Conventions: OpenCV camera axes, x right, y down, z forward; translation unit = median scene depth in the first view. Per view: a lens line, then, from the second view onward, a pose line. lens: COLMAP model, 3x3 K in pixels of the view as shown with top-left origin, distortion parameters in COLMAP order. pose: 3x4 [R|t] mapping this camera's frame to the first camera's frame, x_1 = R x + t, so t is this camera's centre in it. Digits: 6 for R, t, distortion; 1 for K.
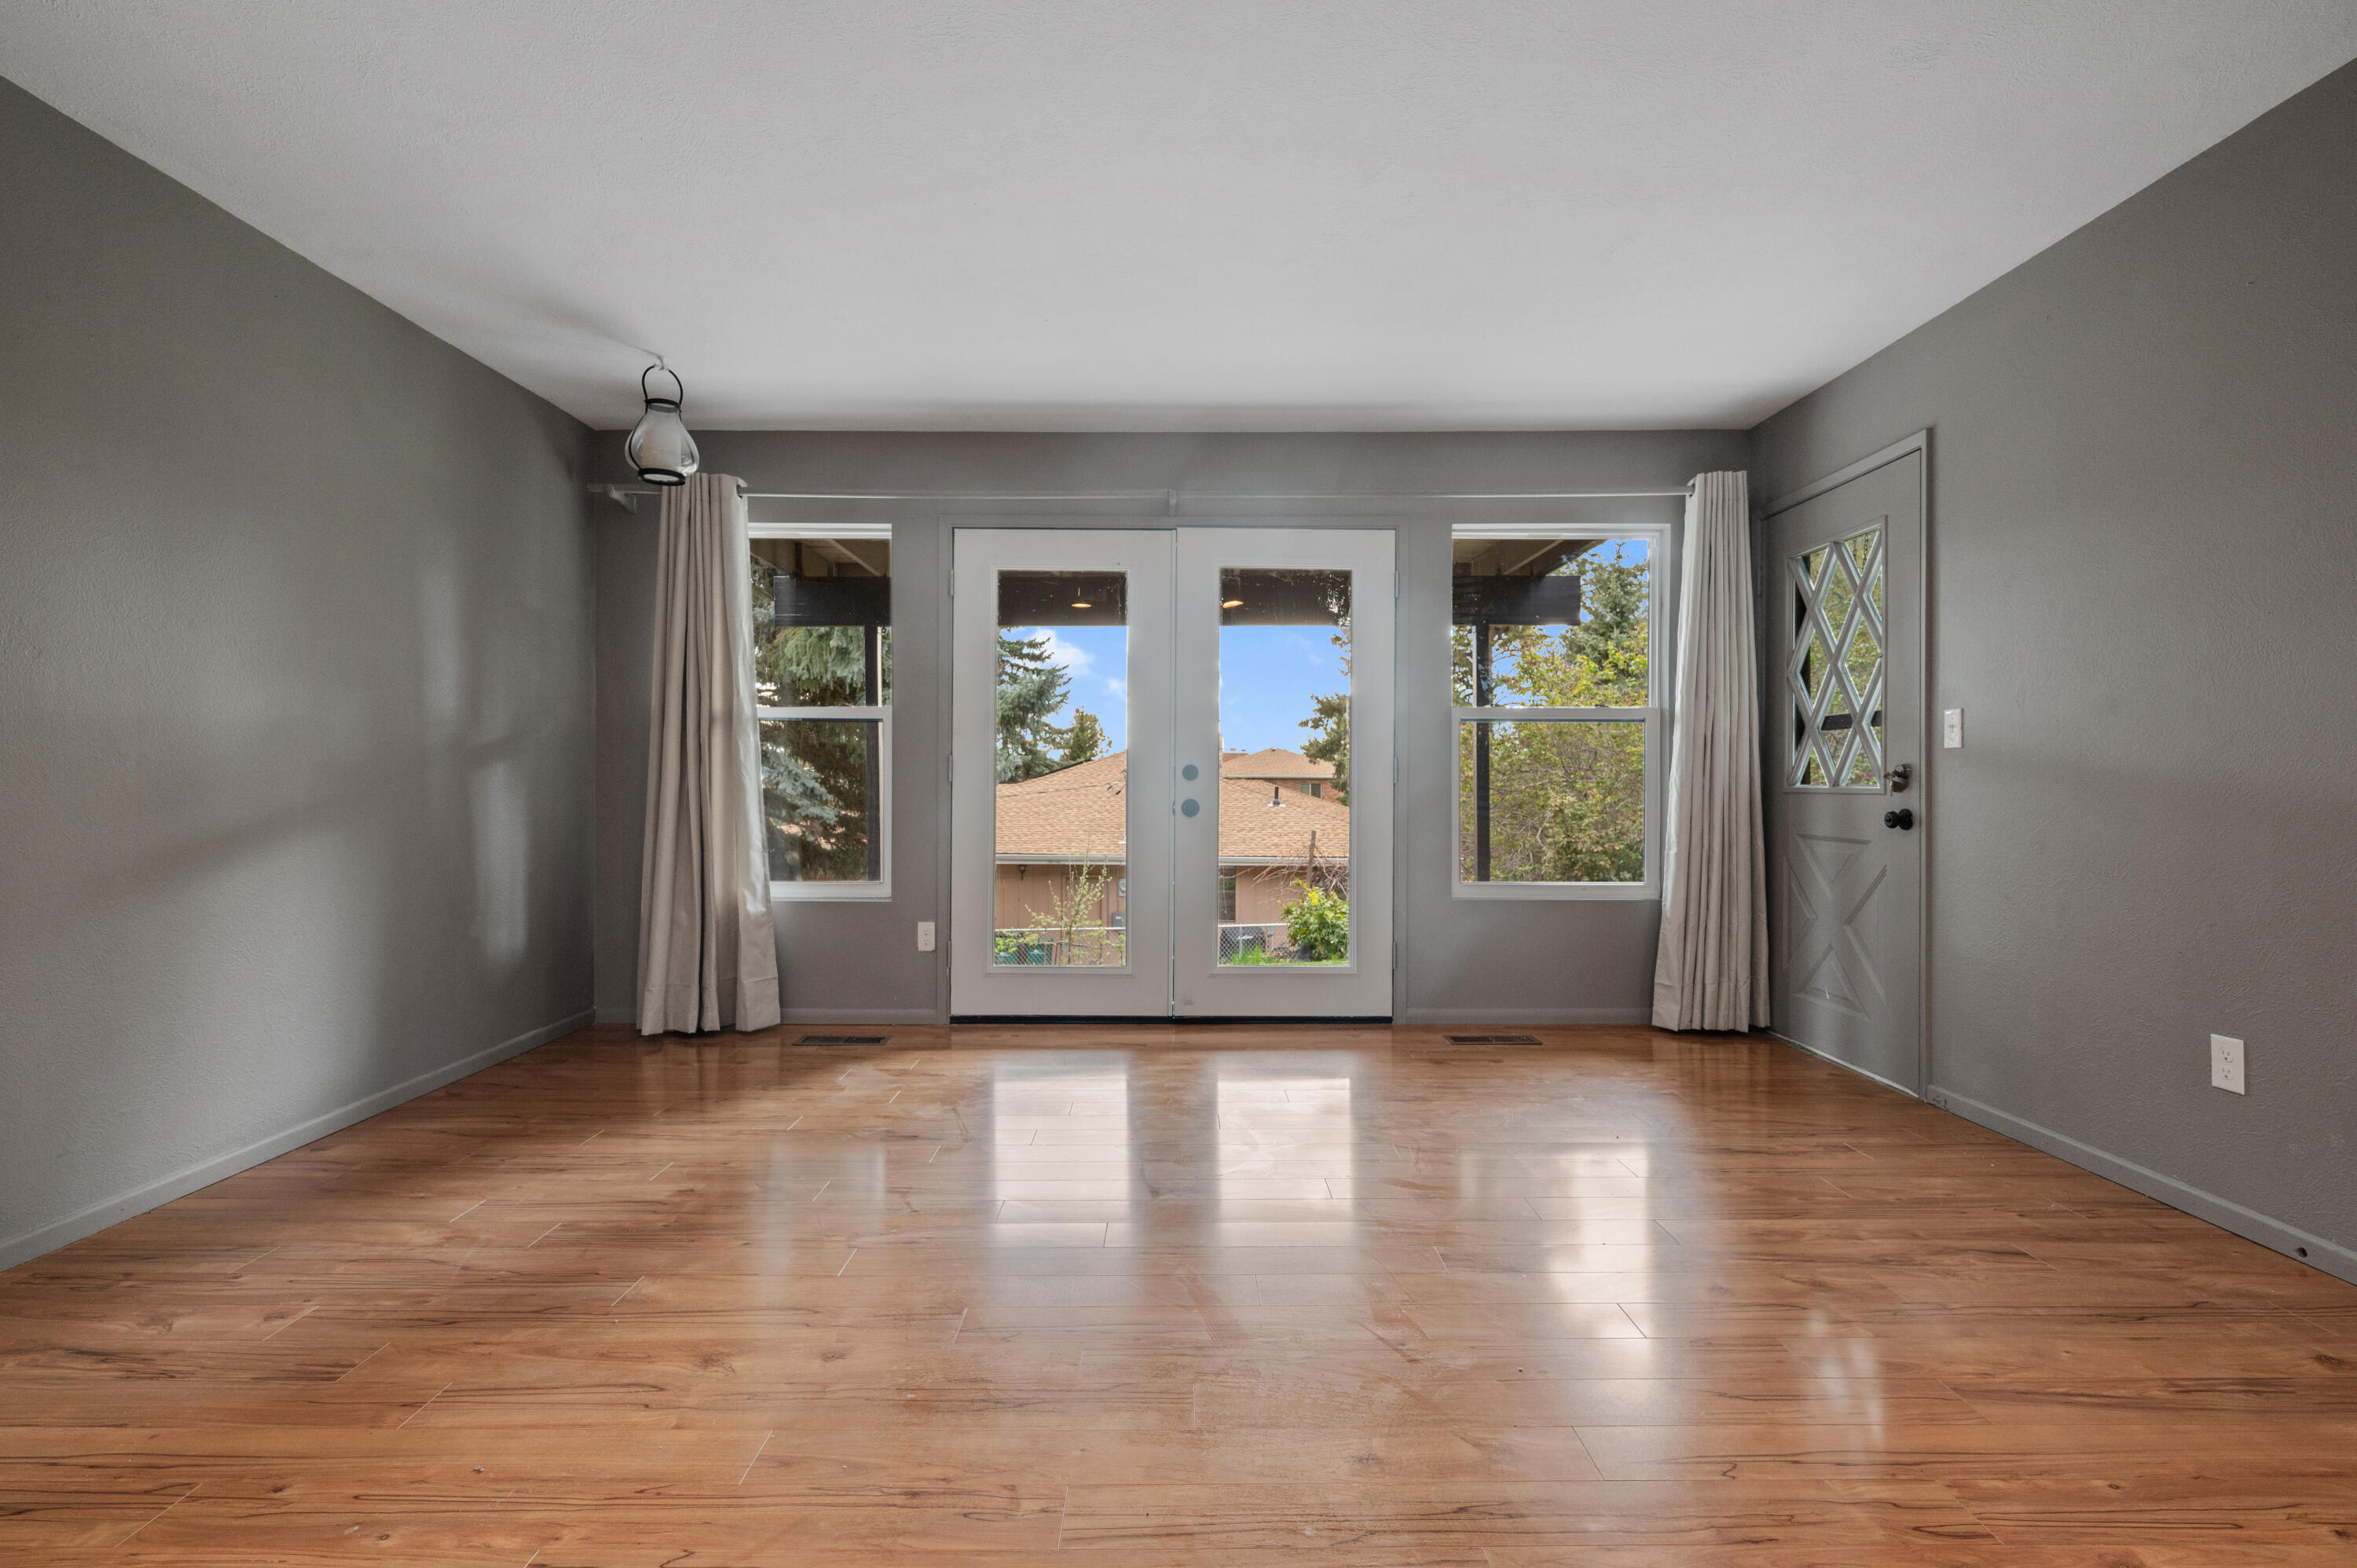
lens RADIAL K [[1084.8, 0, 1176.0], [0, 1084.8, 787.0], [0, 0, 1]] dist [-0.000091, -0.000120]
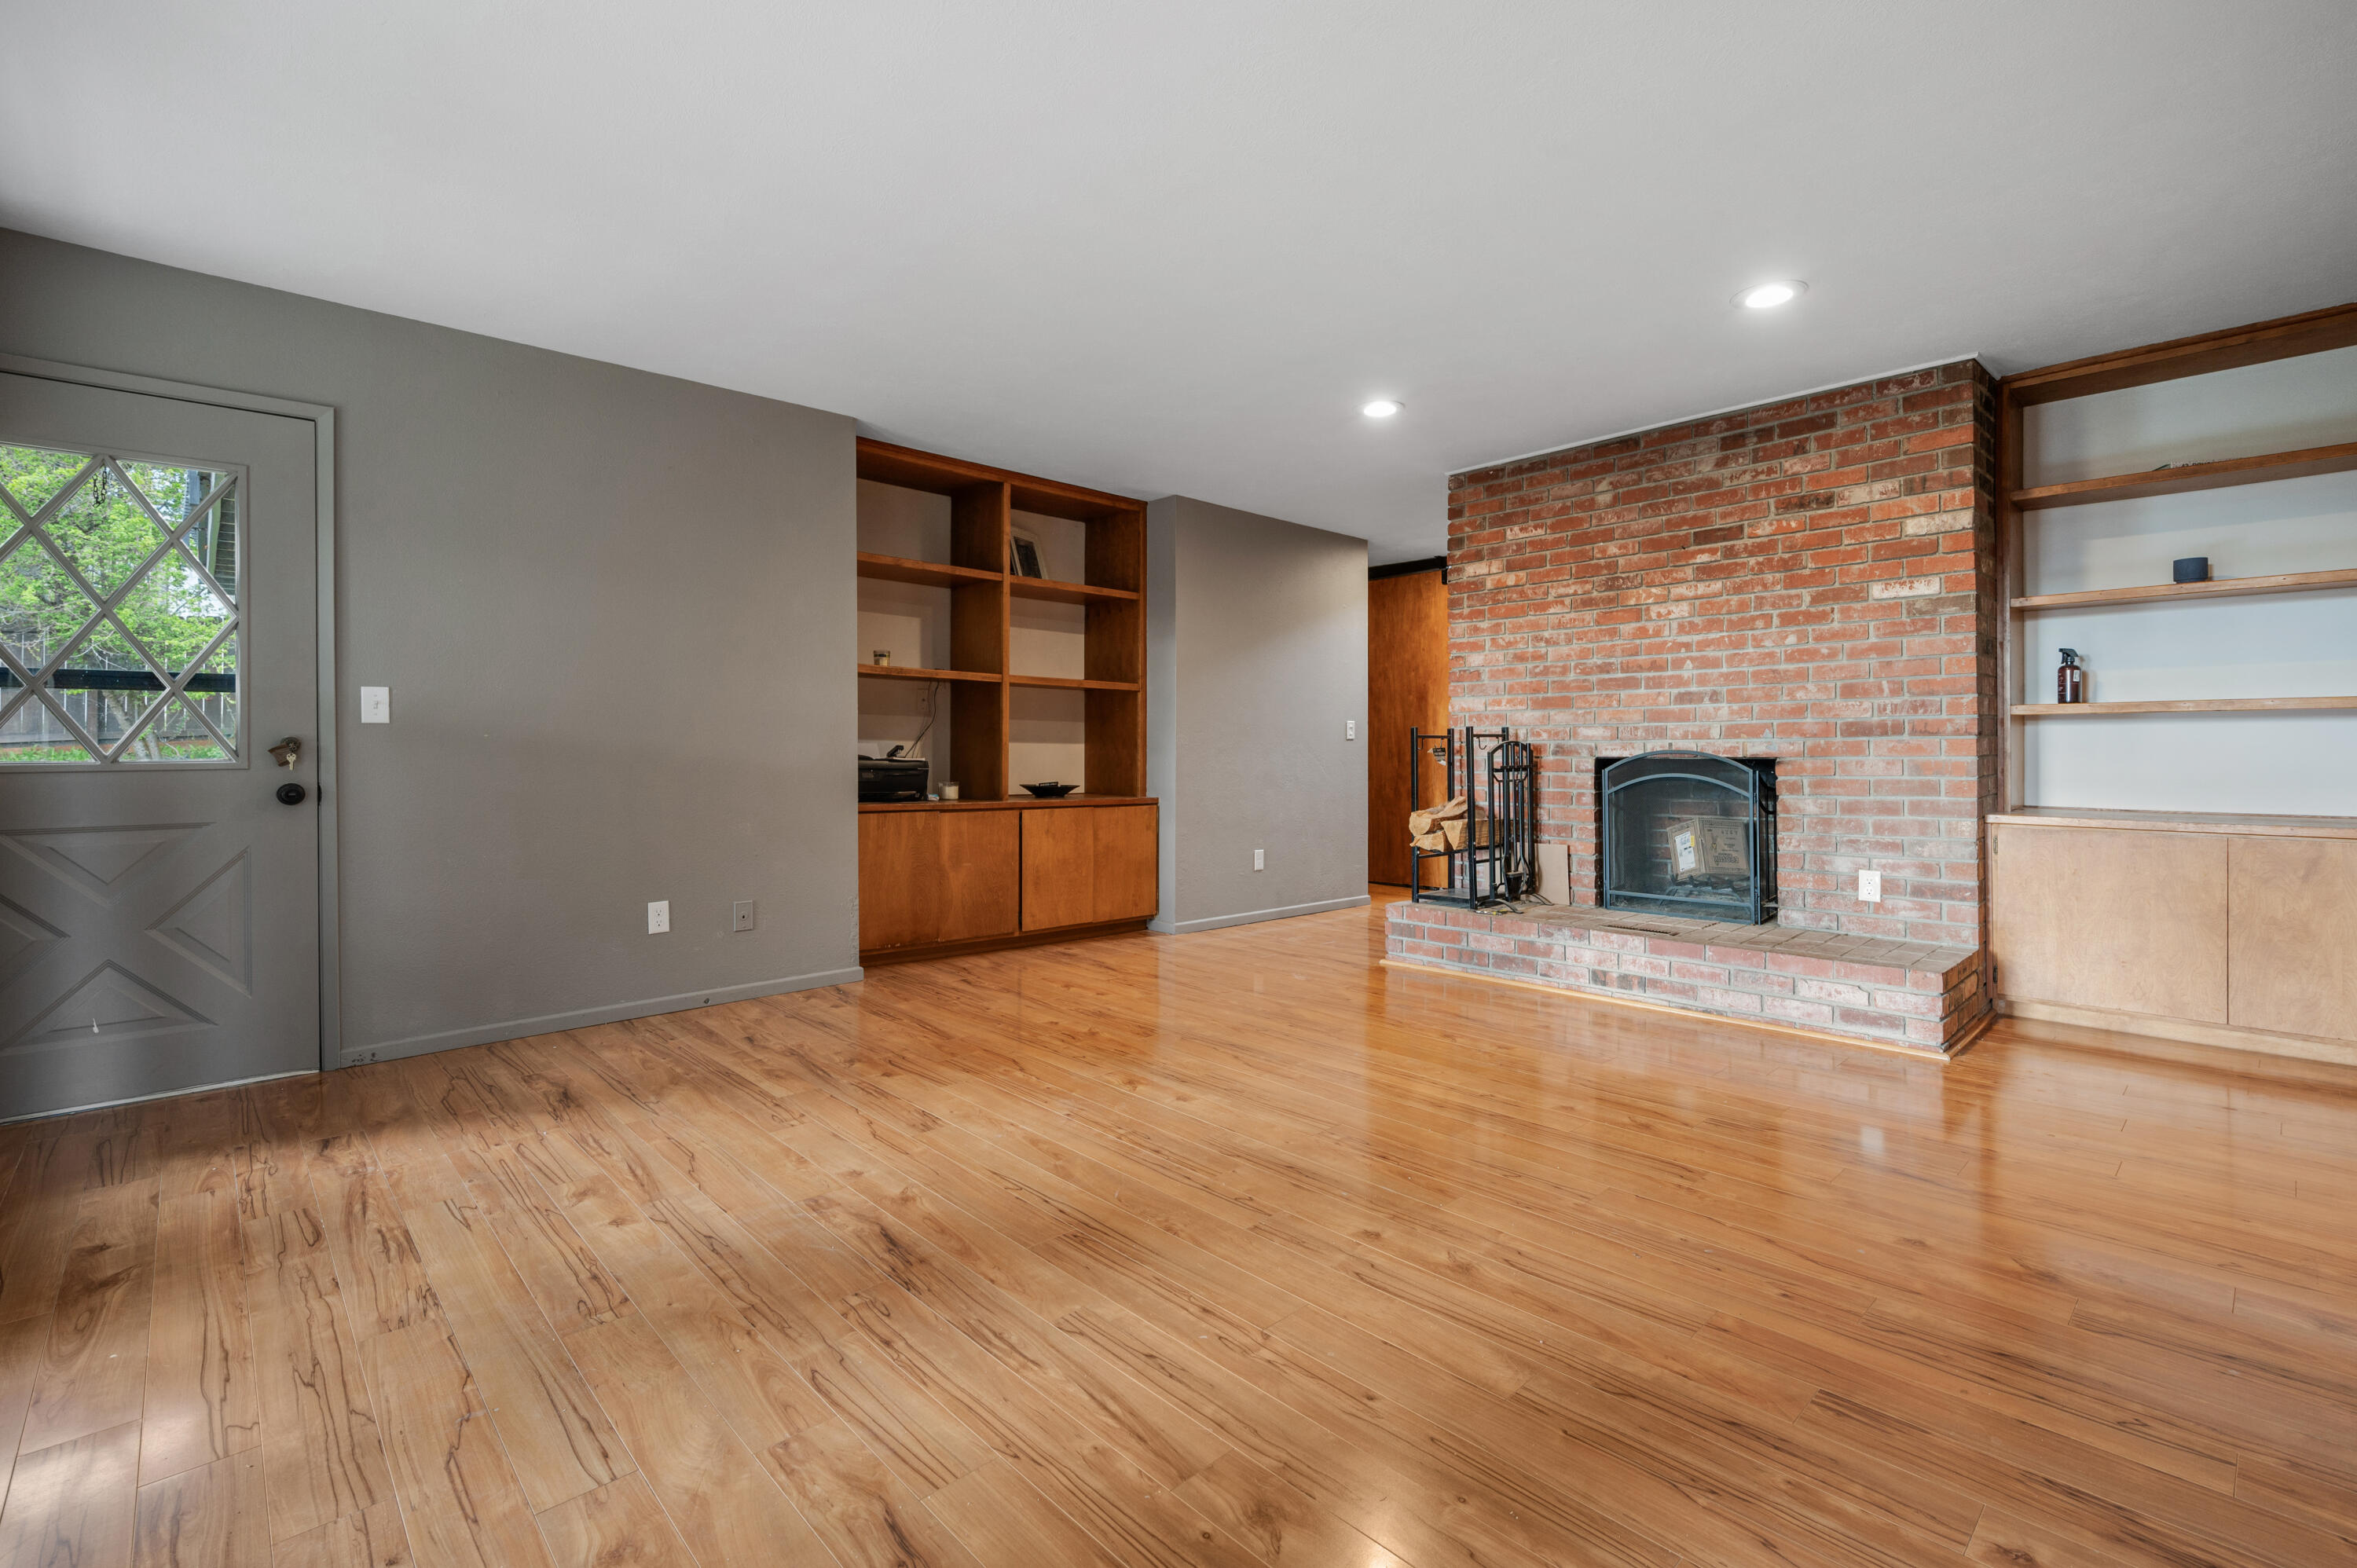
lens RADIAL K [[1043.8, 0, 1189.8], [0, 1043.8, 695.9], [0, 0, 1]] dist [0.000469, -0.000209]
pose [[-0.693267, 0.037355, 0.719712, -0.467111], [0.008649, 0.999015, -0.043521, -0.008689], [-0.720629, -0.023947, -0.692907, 0.889776]]
